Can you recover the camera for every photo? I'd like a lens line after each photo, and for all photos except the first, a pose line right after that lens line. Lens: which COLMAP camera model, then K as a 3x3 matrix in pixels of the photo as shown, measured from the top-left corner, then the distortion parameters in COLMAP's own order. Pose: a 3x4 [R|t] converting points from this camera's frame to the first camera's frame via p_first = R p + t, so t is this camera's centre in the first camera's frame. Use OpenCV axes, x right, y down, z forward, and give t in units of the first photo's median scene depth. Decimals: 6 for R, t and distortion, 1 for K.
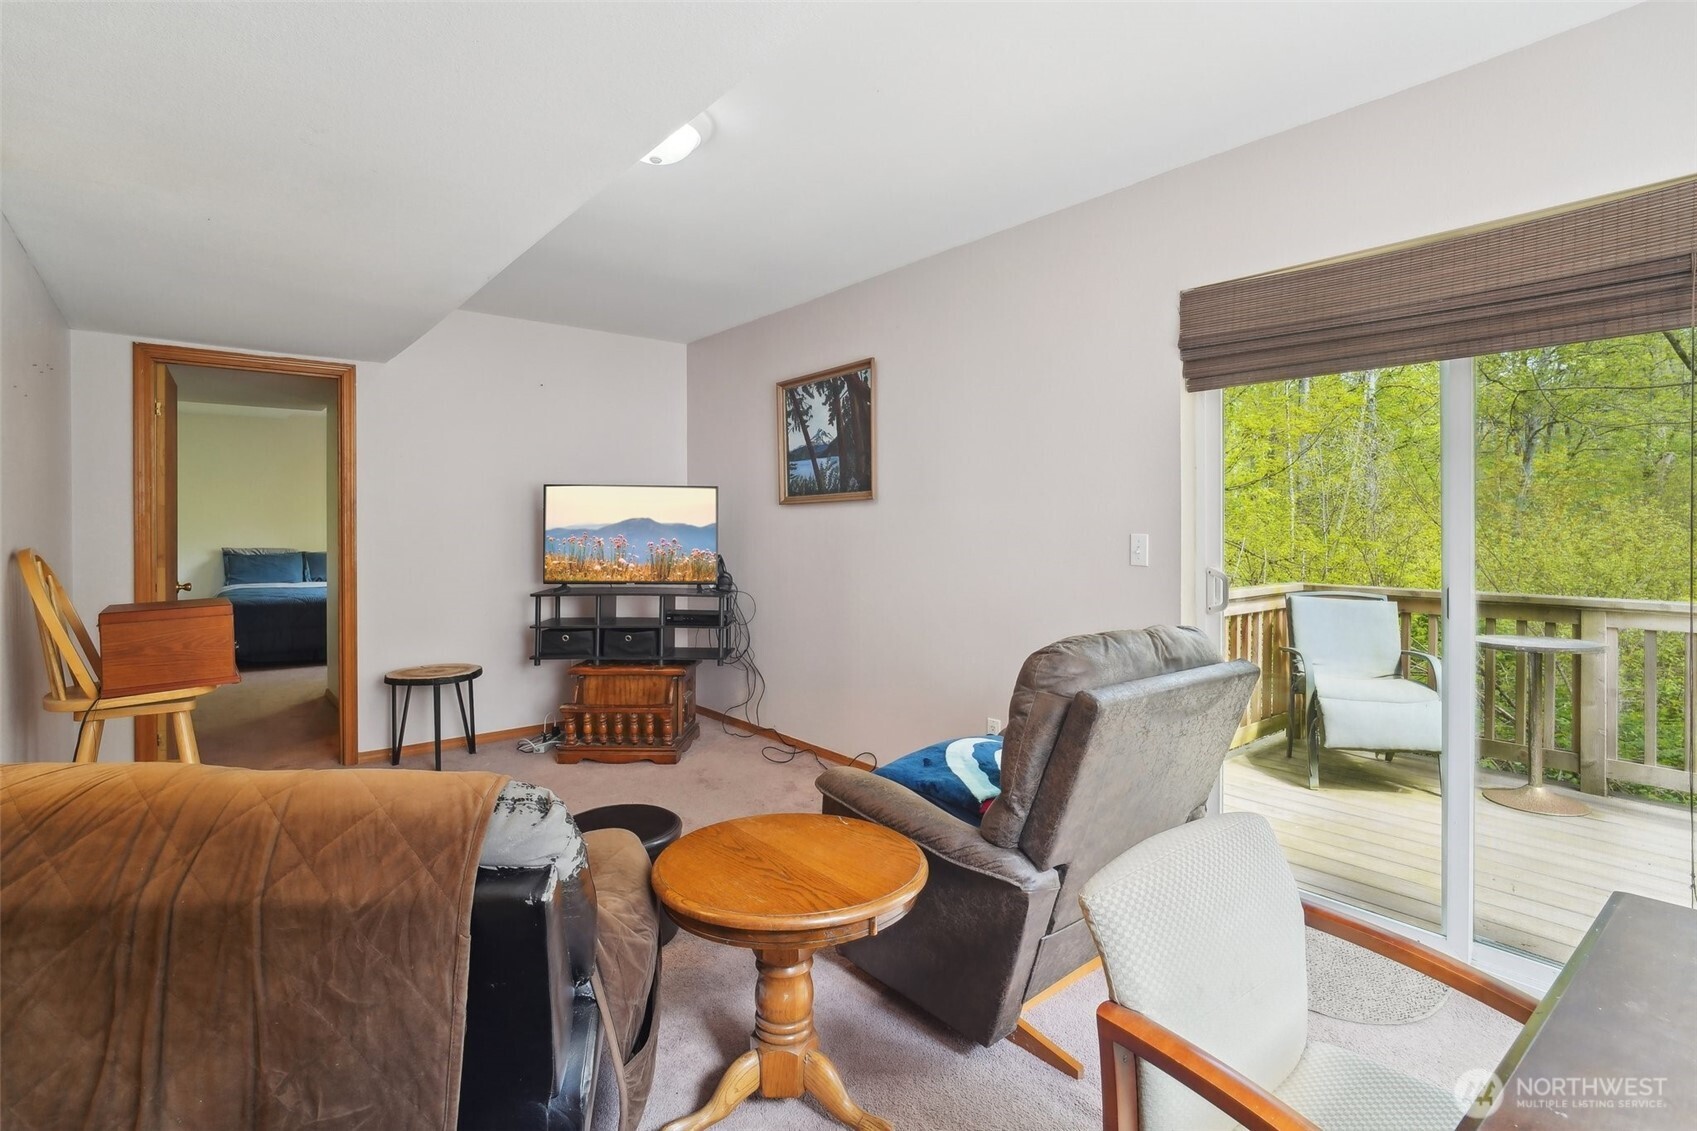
lens RADIAL K [[821.0, 0, 851.3], [0, 821.0, 524.7], [0, 0, 1]] dist [-0.017621, 0.000031]
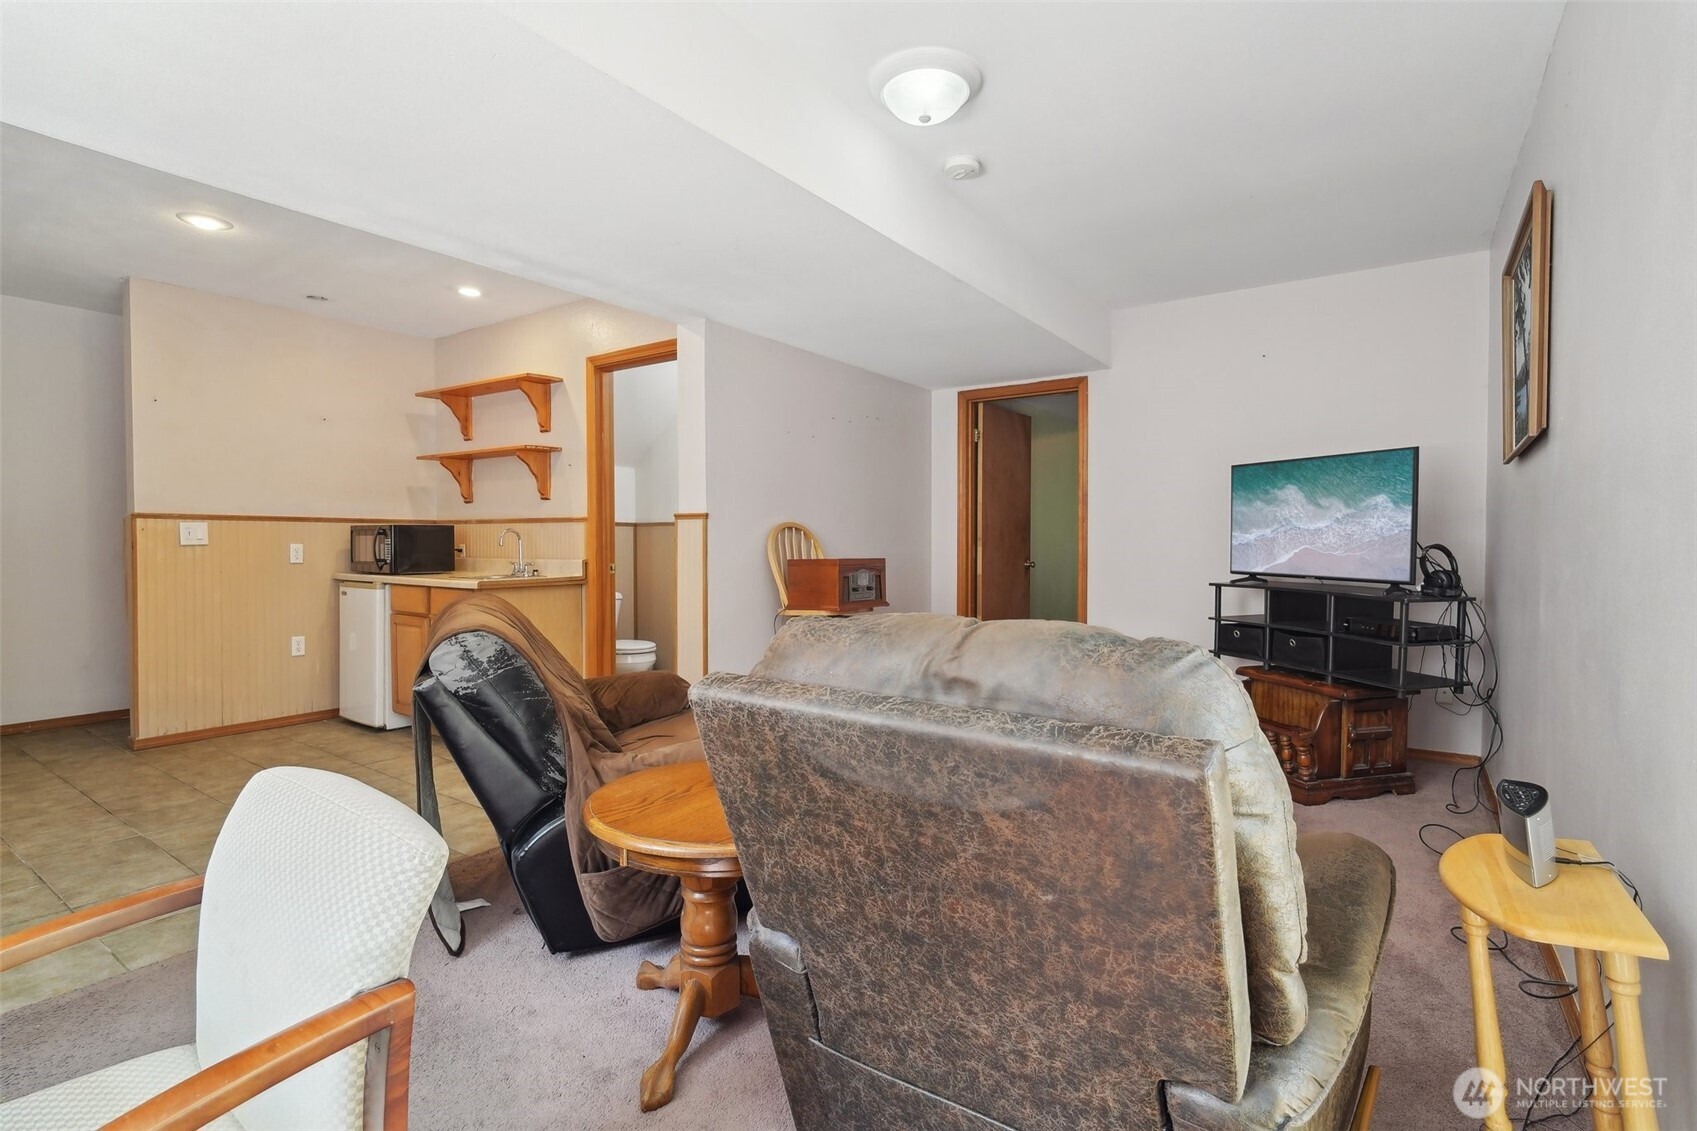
lens RADIAL K [[801.3, 0, 854.0], [0, 801.3, 559.6], [0, 0, 1]] dist [-0.022784, 0.012674]
pose [[0.286625, 0.024836, -0.957721, 0.386142], [-0.003232, 0.999683, 0.024957, 0.036819], [0.958037, -0.004058, 0.286615, 0.355844]]
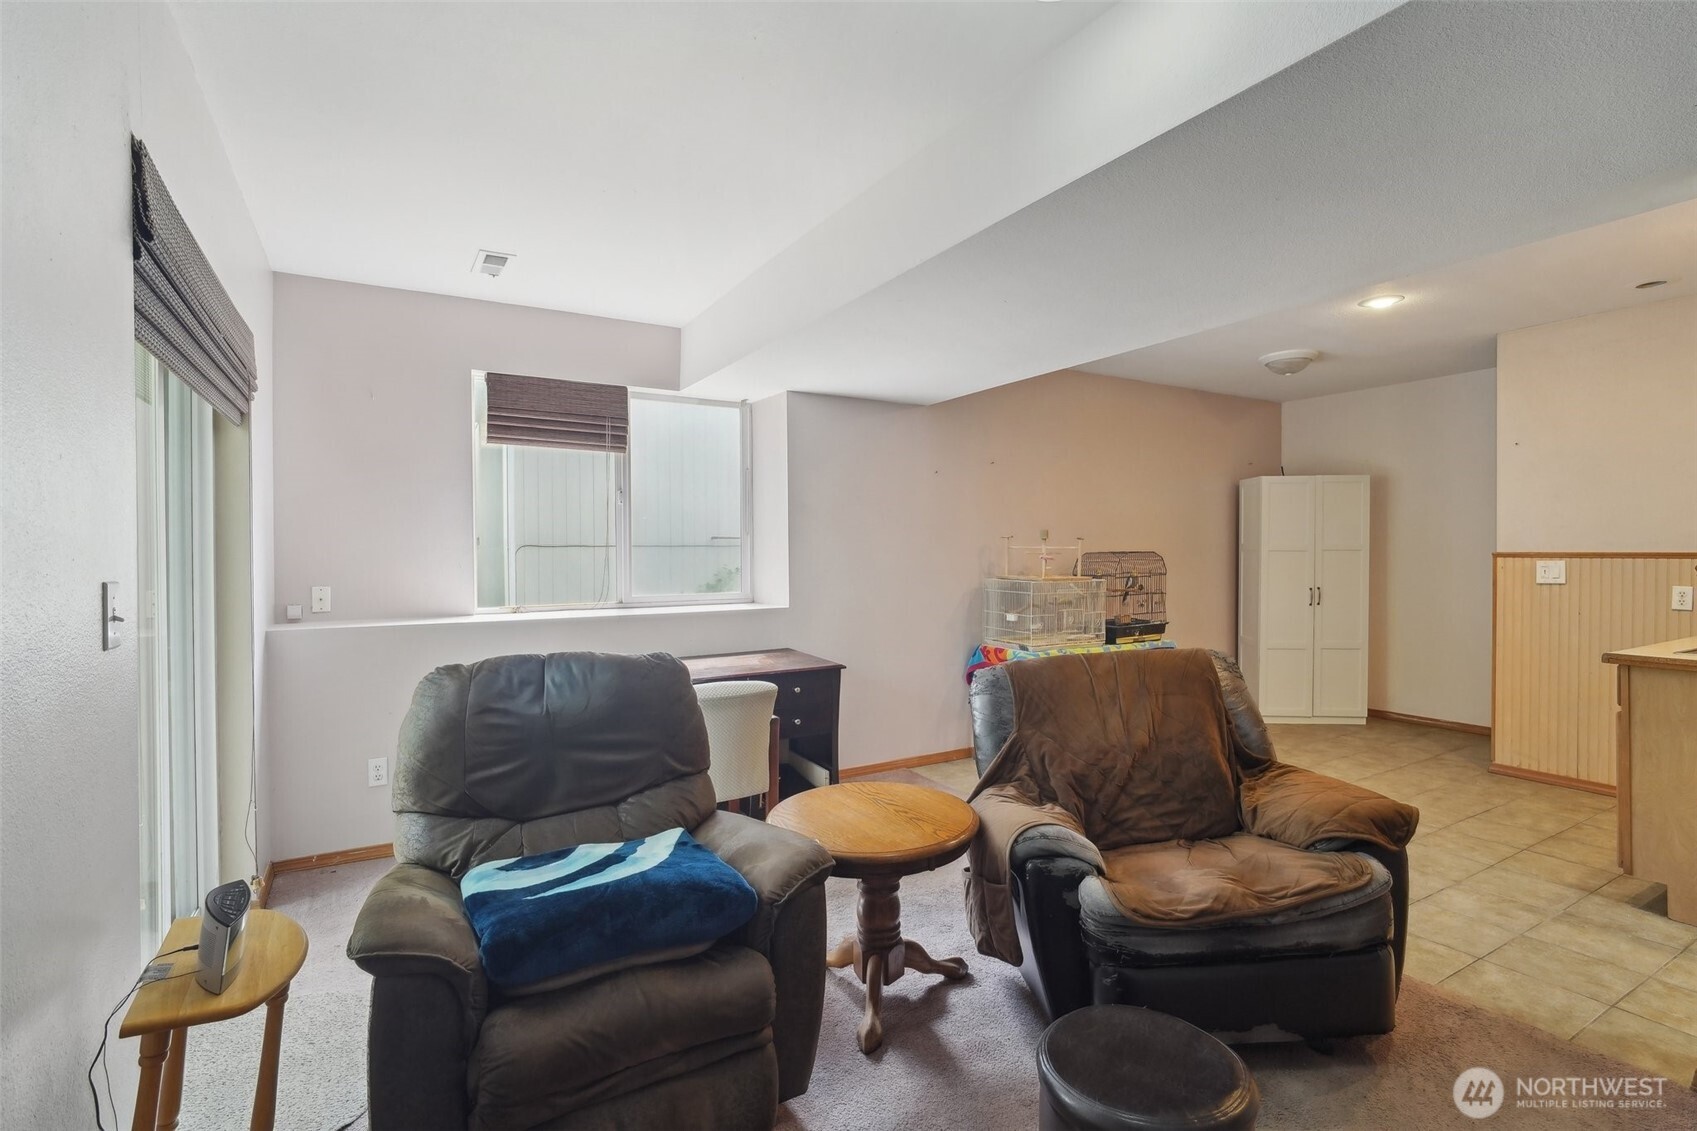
lens RADIAL K [[801.3, 0, 854.0], [0, 801.3, 559.6], [0, 0, 1]] dist [-0.022784, 0.012674]
pose [[-0.990138, 0.008627, 0.139827, -0.093854], [0.010399, 0.999875, 0.011946, -0.004022], [-0.139706, 0.013282, -0.990104, 0.929705]]
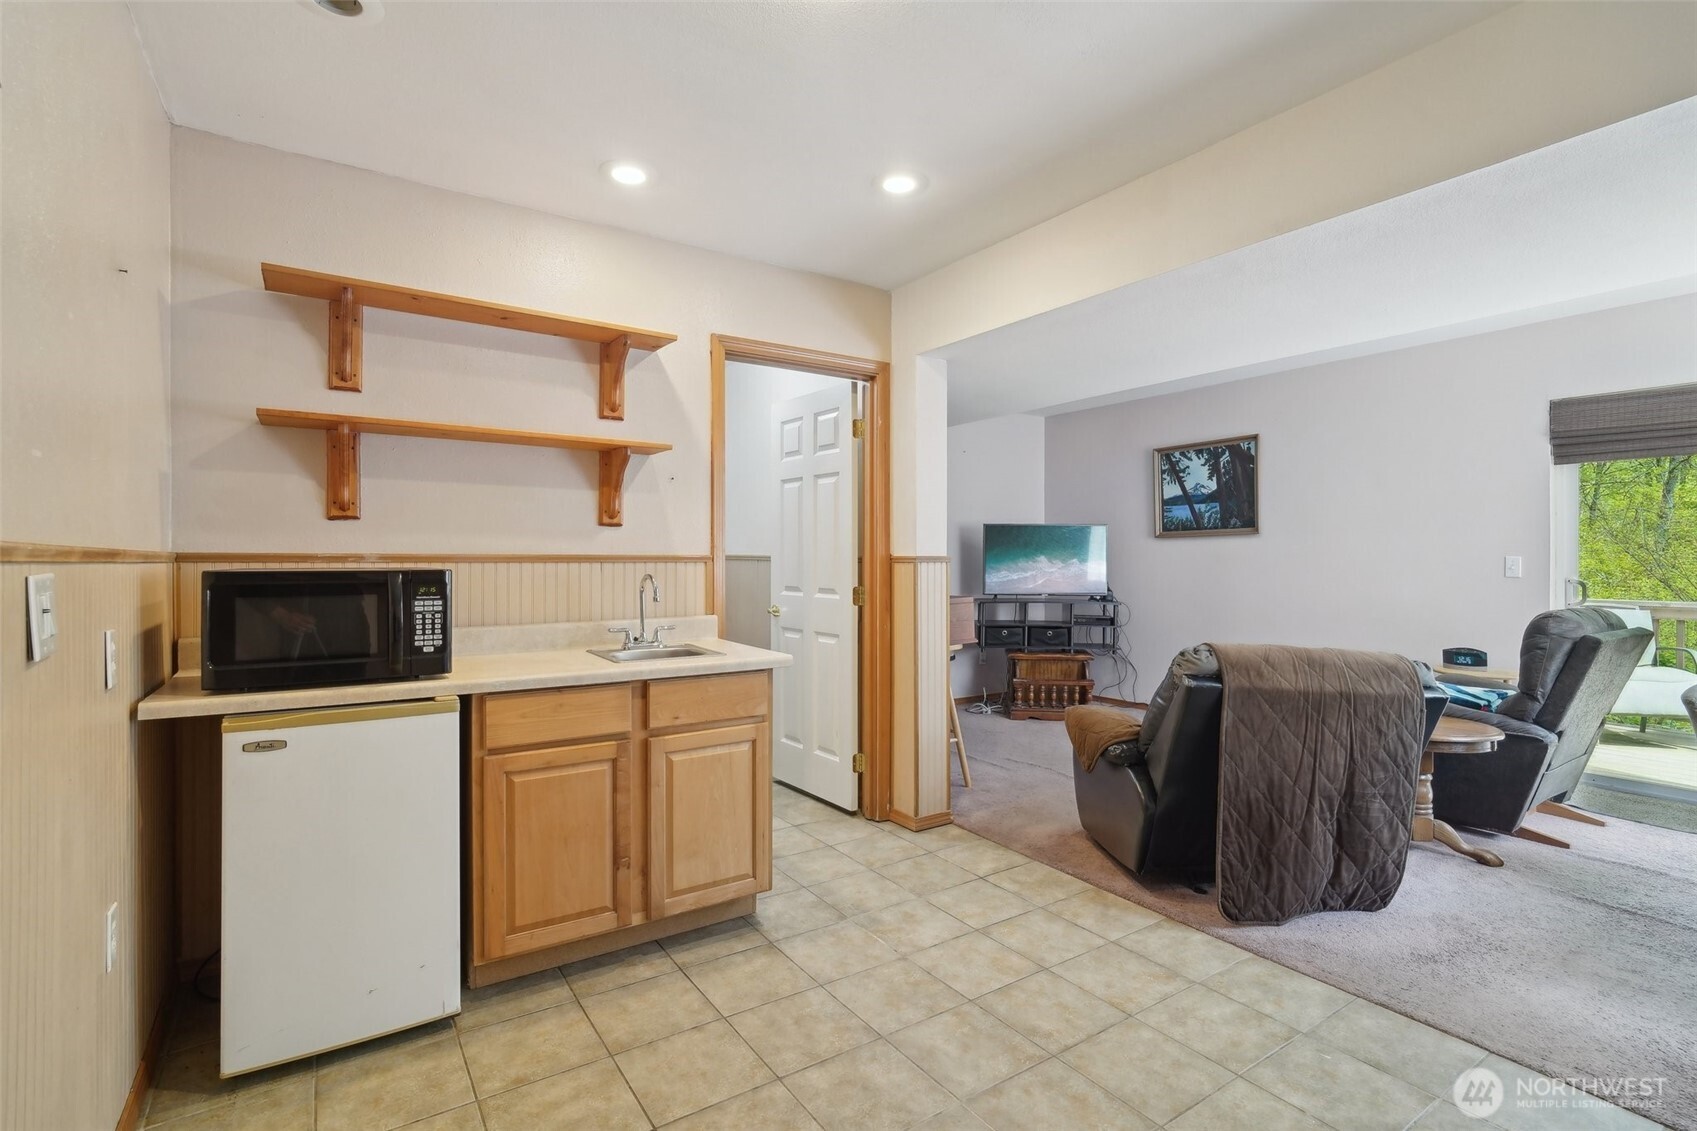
lens RADIAL K [[801.3, 0, 854.0], [0, 801.3, 559.6], [0, 0, 1]] dist [-0.022784, 0.012674]
pose [[0.996327, 0.001820, -0.085616, -0.506324], [-0.001674, 0.999997, 0.001777, 0.011160], [0.085619, -0.001627, 0.996327, -0.396773]]
